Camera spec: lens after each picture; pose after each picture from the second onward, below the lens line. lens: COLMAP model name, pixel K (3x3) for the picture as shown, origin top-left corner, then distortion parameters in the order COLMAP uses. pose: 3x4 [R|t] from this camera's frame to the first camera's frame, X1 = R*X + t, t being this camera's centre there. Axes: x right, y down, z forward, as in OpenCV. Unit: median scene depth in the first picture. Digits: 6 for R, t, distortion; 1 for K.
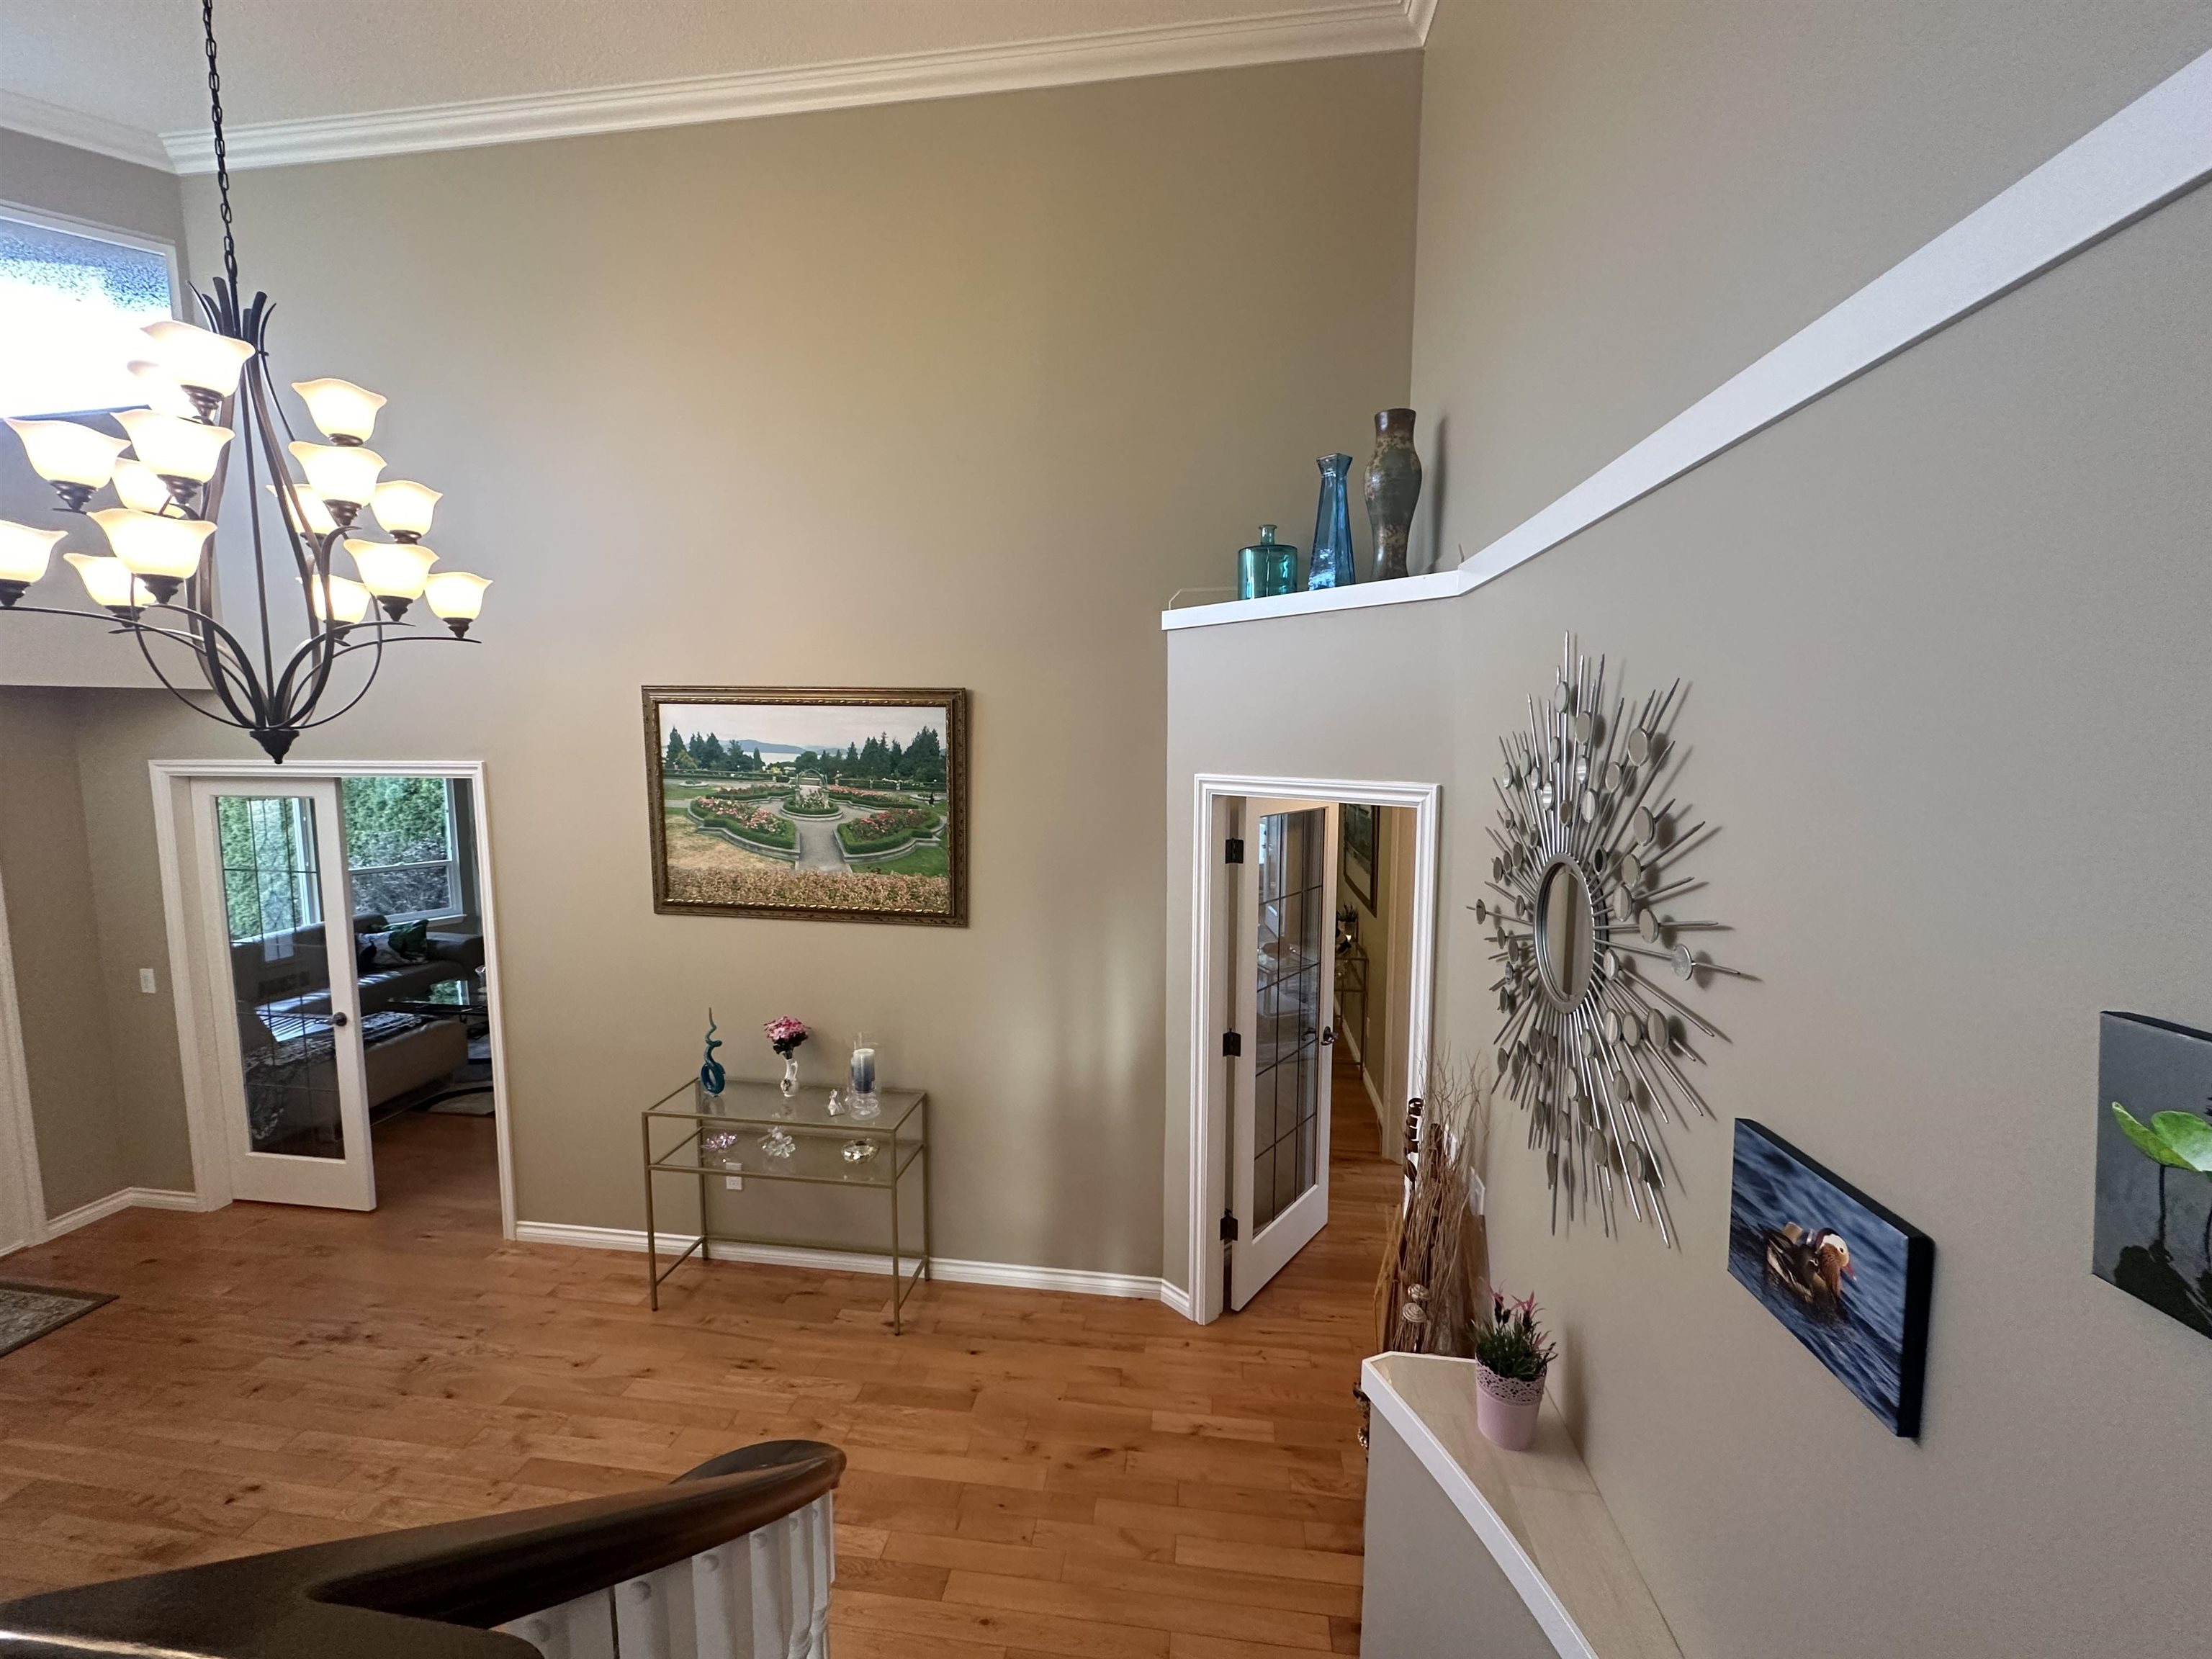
lens RADIAL K [[889.3, 0, 1107.7], [0, 889.3, 824.2], [0, 0, 1]] dist [-0.001909, -0.000039]
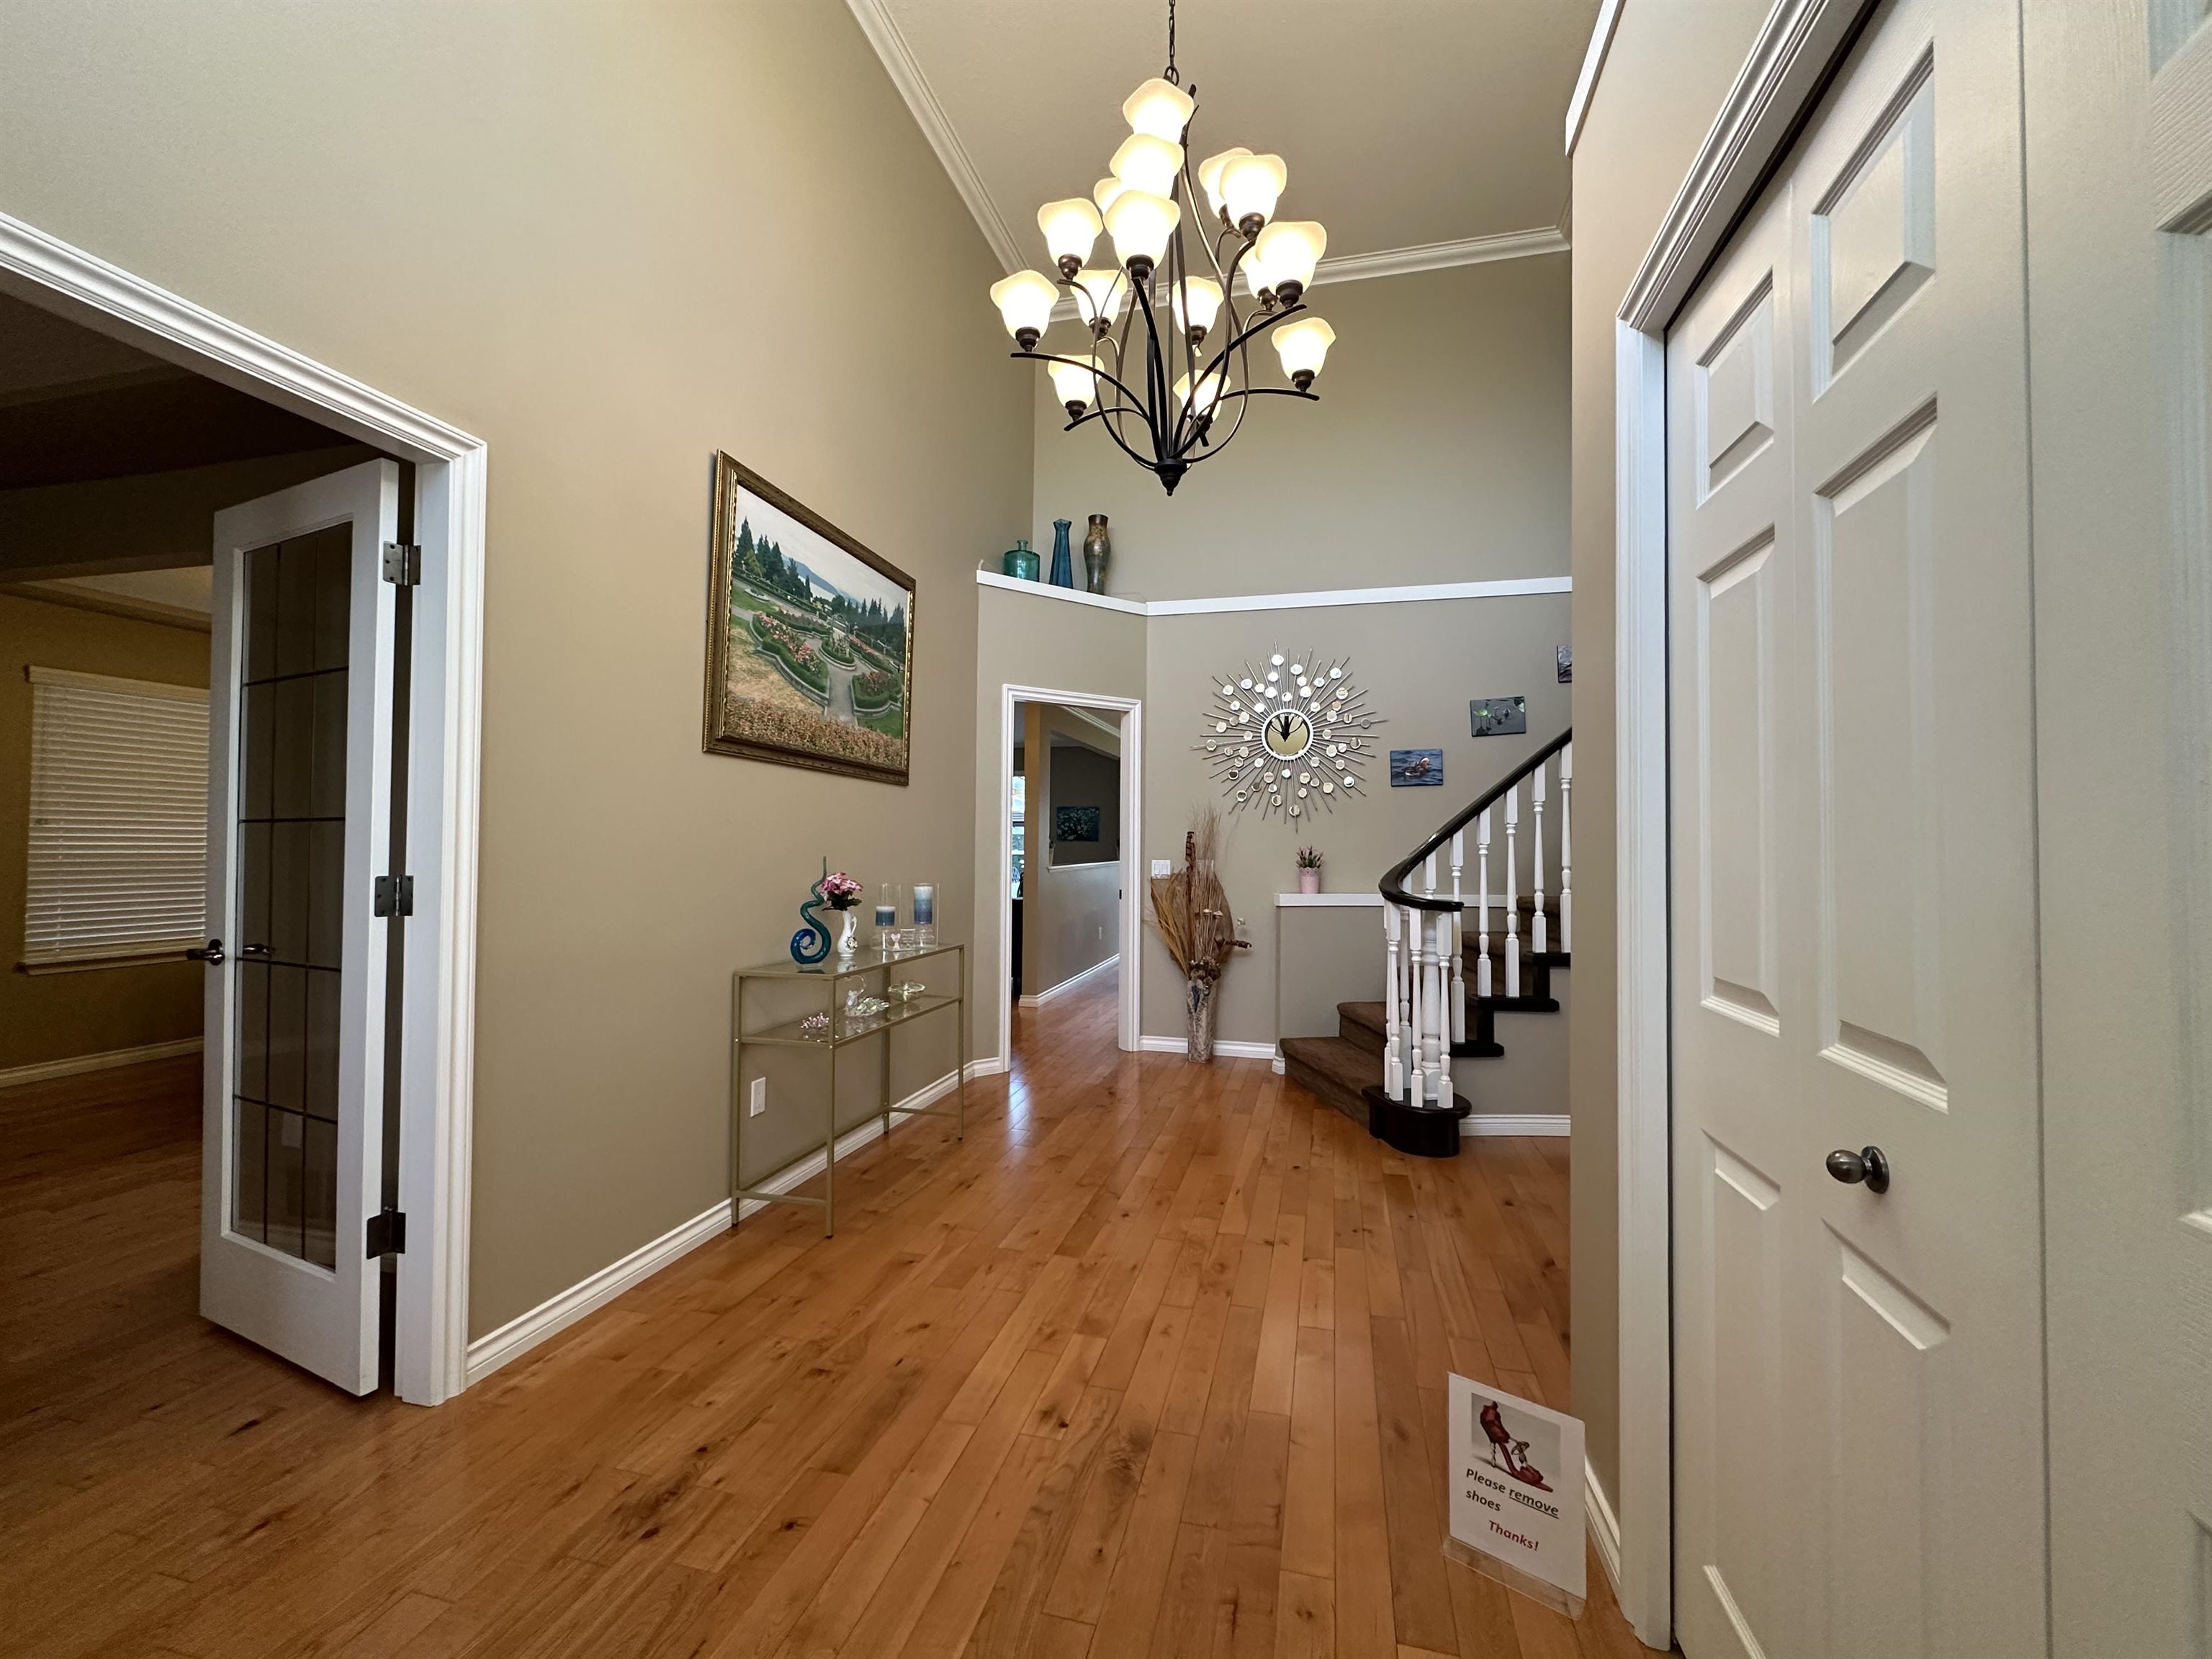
lens RADIAL K [[889.3, 0, 1109.5], [0, 889.3, 830.7], [0, 0, 1]] dist [-0.001909, -0.000039]
pose [[0.113926, 0.015235, 0.993372, -1.249211], [0.103610, 0.994248, -0.027131, 0.228823], [-0.988072, 0.106014, 0.111692, 0.615986]]
